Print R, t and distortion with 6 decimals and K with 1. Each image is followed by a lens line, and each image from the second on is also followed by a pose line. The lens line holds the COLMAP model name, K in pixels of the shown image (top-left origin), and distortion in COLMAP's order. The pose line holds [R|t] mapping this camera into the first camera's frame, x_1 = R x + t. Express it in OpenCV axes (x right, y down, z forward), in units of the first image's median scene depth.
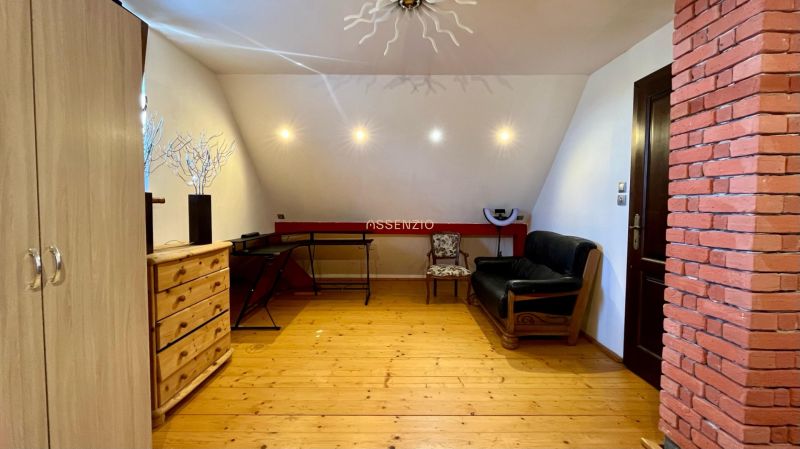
lens RADIAL K [[323.6, 0, 398.9], [0, 323.6, 221.5], [0, 0, 1]] dist [-0.001217, -0.000028]
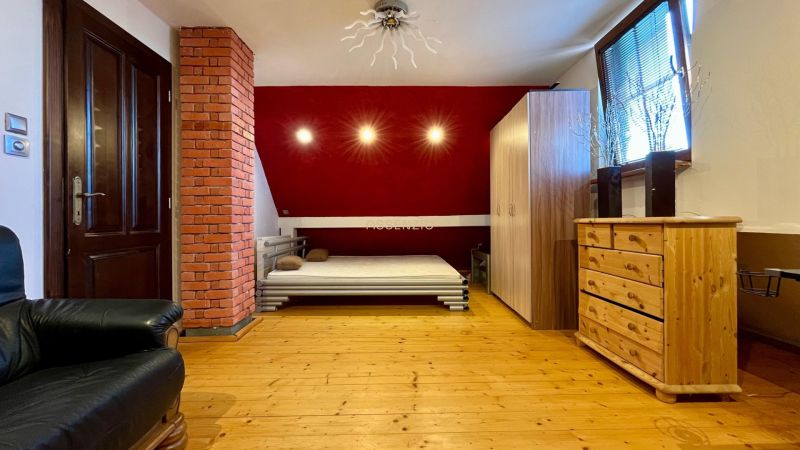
lens RADIAL K [[323.6, 0, 398.9], [0, 323.6, 222.0], [0, 0, 1]] dist [-0.001217, -0.000028]
pose [[-0.999836, 0.000523, -0.018119, 0.020775], [-0.000376, 0.998768, 0.049617, 0.045128], [0.018123, 0.049616, -0.998604, 1.802036]]
